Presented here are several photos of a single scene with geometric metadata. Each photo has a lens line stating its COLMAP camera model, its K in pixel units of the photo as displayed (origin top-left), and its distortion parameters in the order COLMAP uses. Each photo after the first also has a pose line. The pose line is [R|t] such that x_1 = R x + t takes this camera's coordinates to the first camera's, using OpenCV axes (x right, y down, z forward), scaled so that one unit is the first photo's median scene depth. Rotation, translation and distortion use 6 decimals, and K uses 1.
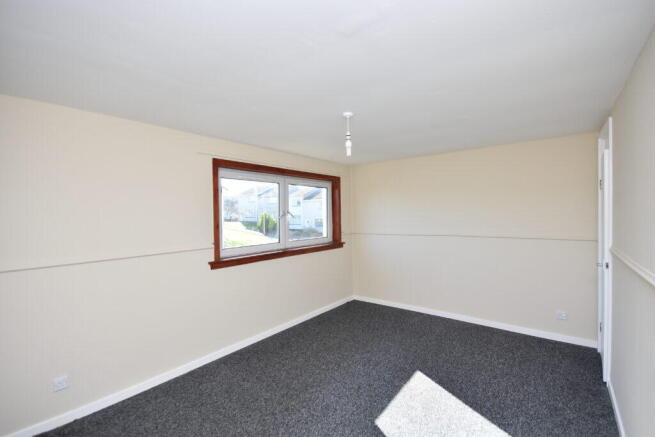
lens RADIAL K [[285.4, 0, 331.8], [0, 285.4, 218.9], [0, 0, 1]] dist [0.003130, -0.011788]
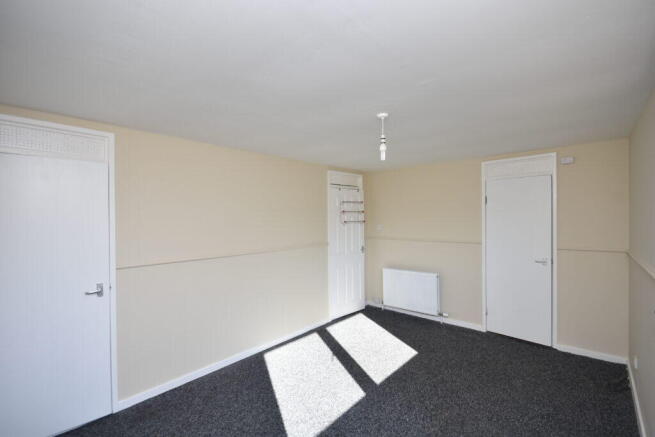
lens RADIAL K [[285.4, 0, 331.8], [0, 285.4, 218.9], [0, 0, 1]] dist [0.003130, -0.011788]
pose [[-0.997794, 0.039815, 0.053129, 0.158561], [0.040852, 0.998992, 0.018586, -0.043770], [-0.052336, 0.020716, -0.998415, 1.751960]]
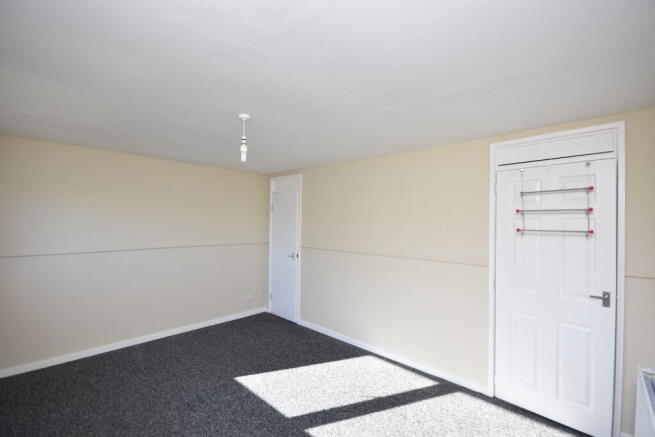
lens RADIAL K [[285.4, 0, 331.8], [0, 285.4, 218.9], [0, 0, 1]] dist [0.003130, -0.011788]
pose [[0.073626, 0.033001, 0.996740, -0.754188], [0.006251, 0.999417, -0.033552, -0.004606], [-0.997266, 0.008701, 0.073376, 0.597734]]
